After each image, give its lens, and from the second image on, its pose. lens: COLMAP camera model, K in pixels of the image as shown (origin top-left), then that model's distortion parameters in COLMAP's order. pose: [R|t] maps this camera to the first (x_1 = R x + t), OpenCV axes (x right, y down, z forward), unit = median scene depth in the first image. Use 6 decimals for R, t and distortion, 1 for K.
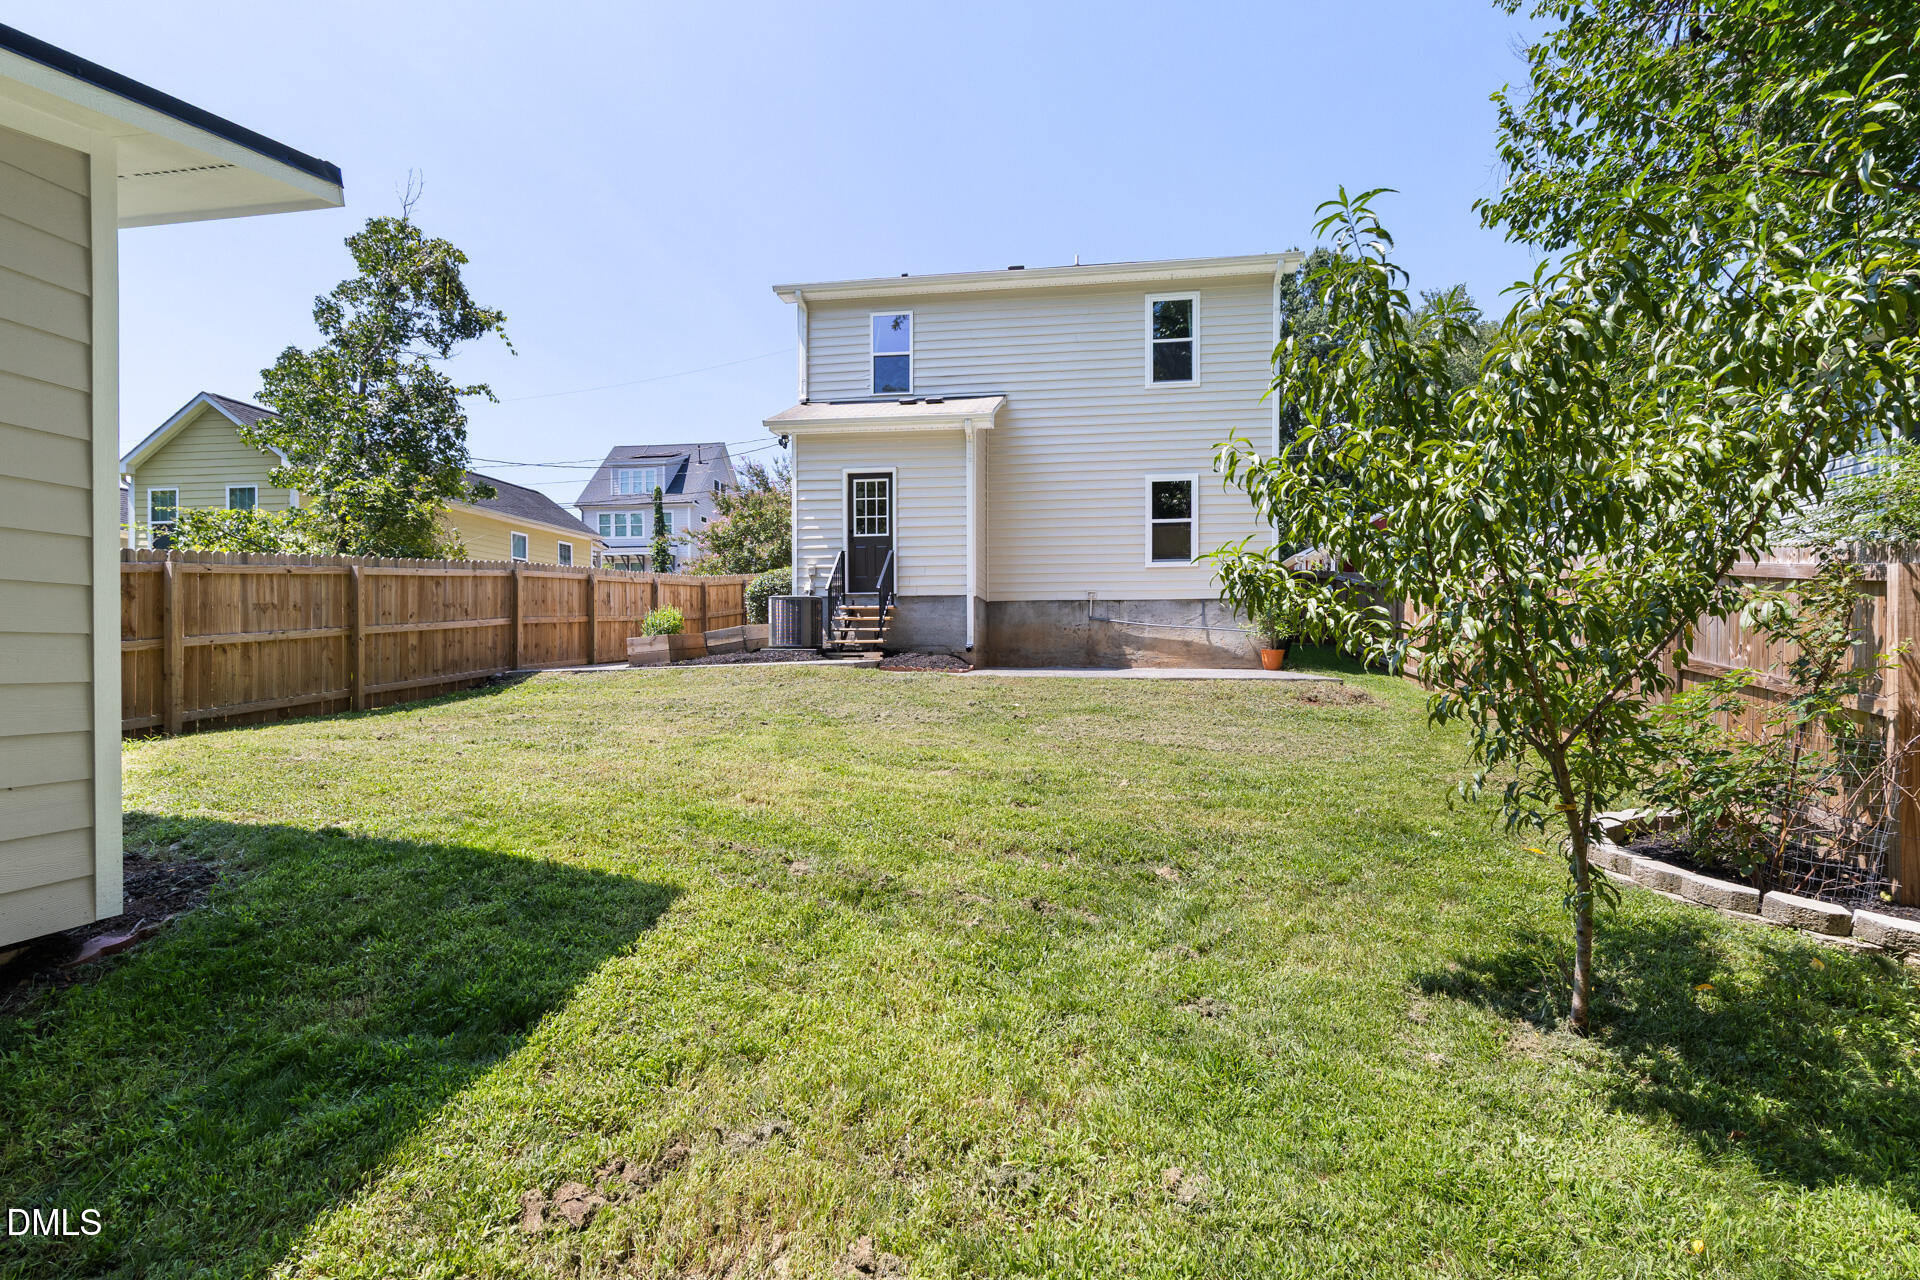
lens RADIAL K [[873.3, 0, 958.2], [0, 873.3, 650.2], [0, 0, 1]] dist [-0.000878, -0.000034]
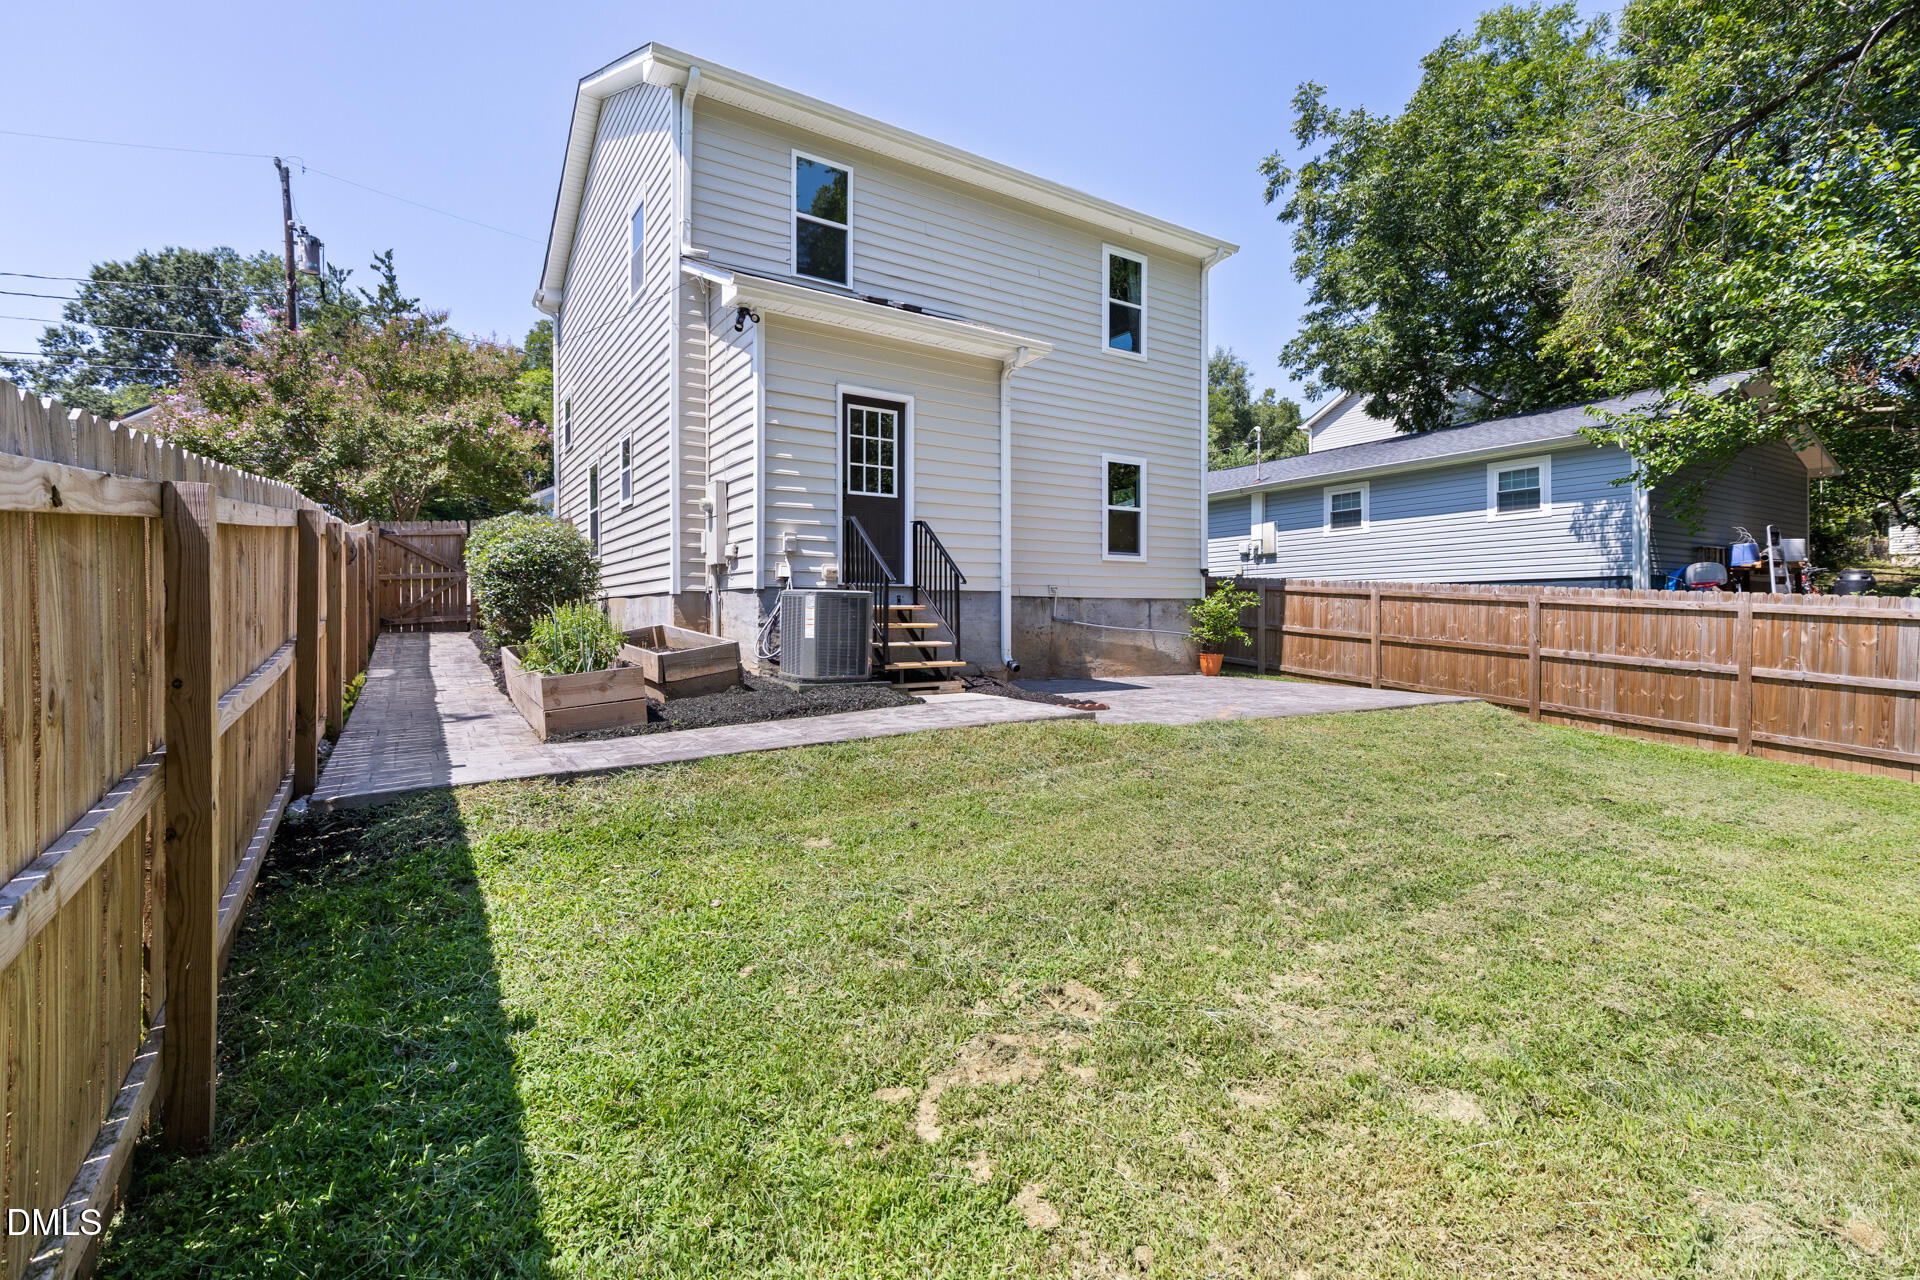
lens RADIAL K [[873.3, 0, 959.8], [0, 873.3, 622.6], [0, 0, 1]] dist [-0.000878, -0.000034]
pose [[0.751517, -0.002951, 0.659708, -0.459897], [0.001181, 0.999994, 0.003127, -0.036716], [-0.659713, -0.001571, 0.751516, 0.450493]]
